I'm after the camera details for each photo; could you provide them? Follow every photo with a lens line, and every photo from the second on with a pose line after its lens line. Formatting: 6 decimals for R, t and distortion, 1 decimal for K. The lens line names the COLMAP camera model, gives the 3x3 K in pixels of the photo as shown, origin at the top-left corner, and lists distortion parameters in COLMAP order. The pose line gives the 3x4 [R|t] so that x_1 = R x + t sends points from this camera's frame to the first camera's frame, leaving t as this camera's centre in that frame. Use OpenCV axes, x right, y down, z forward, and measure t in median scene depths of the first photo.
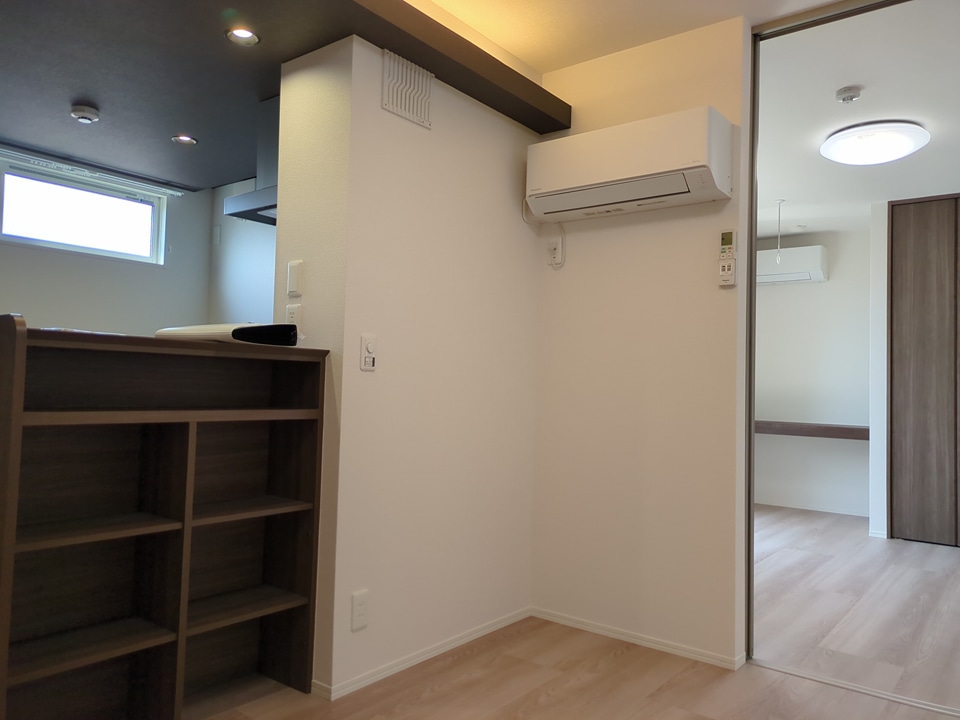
lens RADIAL K [[714.7, 0, 480.0], [0, 714.7, 360.0], [0, 0, 1]] dist [0.034317, -0.000153]
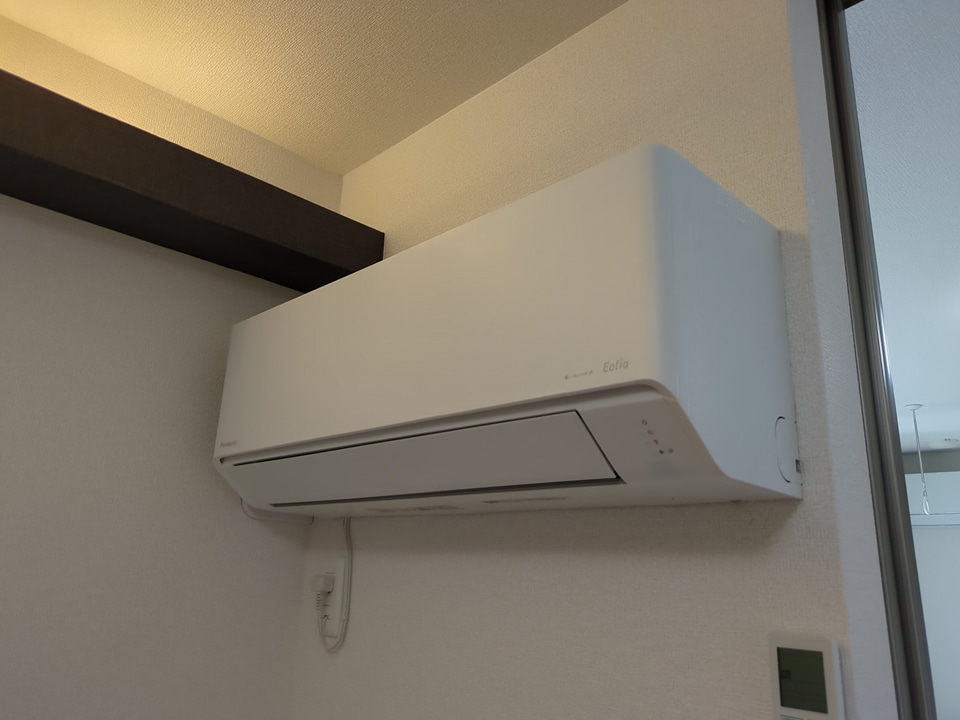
lens RADIAL K [[714.7, 0, 480.0], [0, 714.7, 360.0], [0, 0, 1]] dist [0.034317, -0.000153]
pose [[0.990656, -0.026091, -0.133864, 0.268613], [-0.008784, 0.967286, -0.253534, -0.203748], [0.136099, 0.252341, 0.958019, 0.718385]]
